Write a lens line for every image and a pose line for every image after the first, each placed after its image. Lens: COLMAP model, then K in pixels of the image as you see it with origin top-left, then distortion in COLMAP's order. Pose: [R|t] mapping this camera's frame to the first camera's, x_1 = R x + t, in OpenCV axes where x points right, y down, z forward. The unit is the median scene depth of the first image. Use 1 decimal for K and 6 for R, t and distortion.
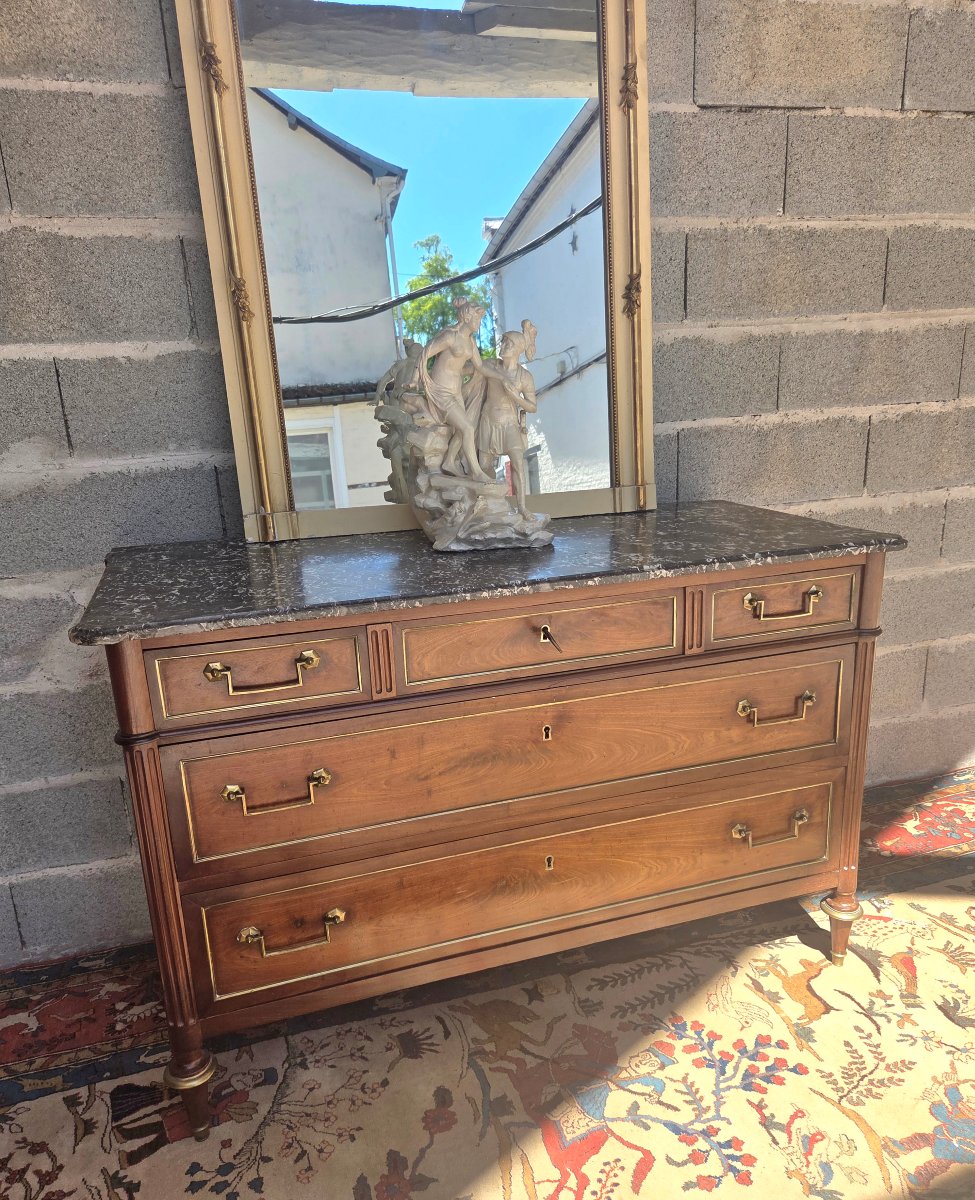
lens RADIAL K [[890.4, 0, 496.6], [0, 890.4, 648.4], [0, 0, 1]] dist [0.065580, -0.050609]
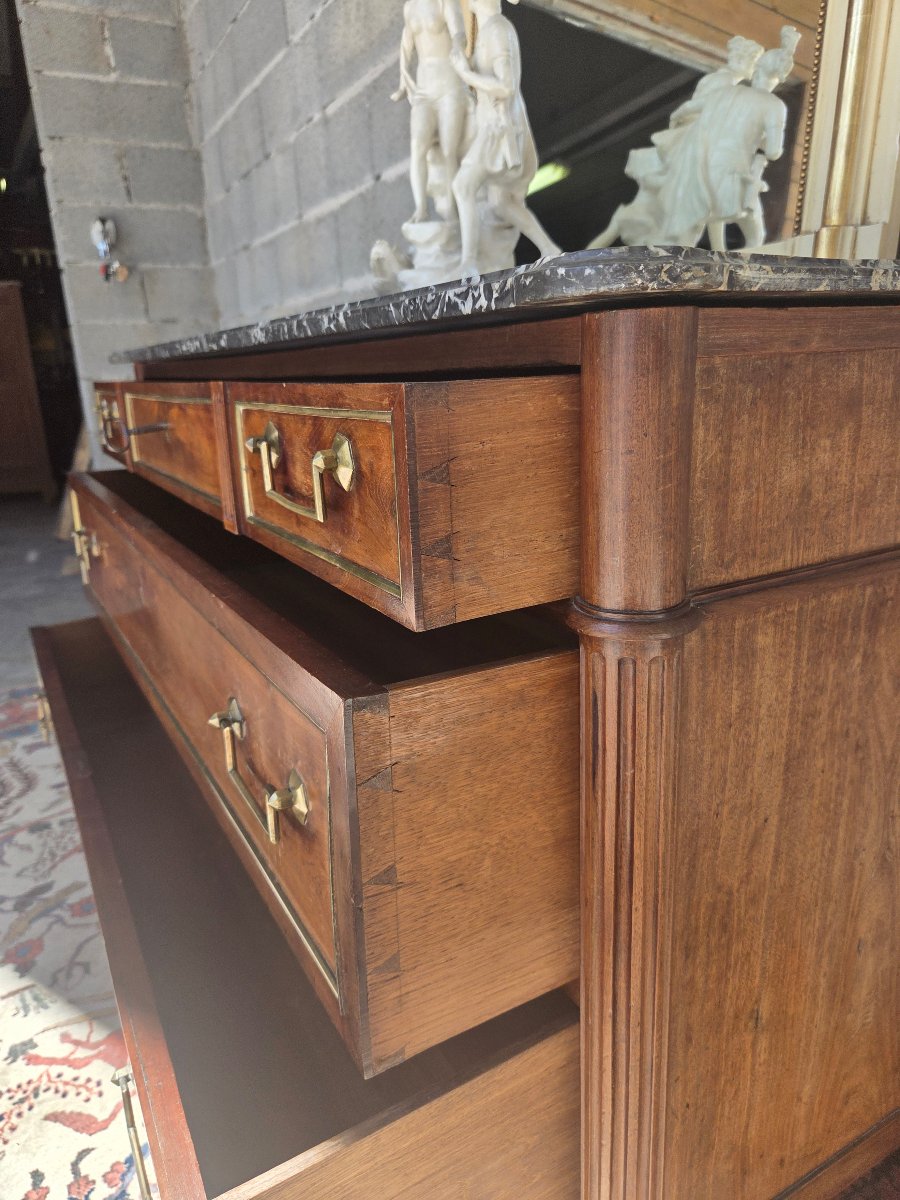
lens RADIAL K [[819.6, 0, 452.0], [0, 819.6, 592.4], [0, 0, 1]] dist [0.056725, -0.052787]
pose [[0.209007, 0.292146, -0.933256, 0.637850], [-0.256166, 0.937365, 0.236063, -0.074646], [0.943767, 0.189729, 0.270753, 0.869646]]
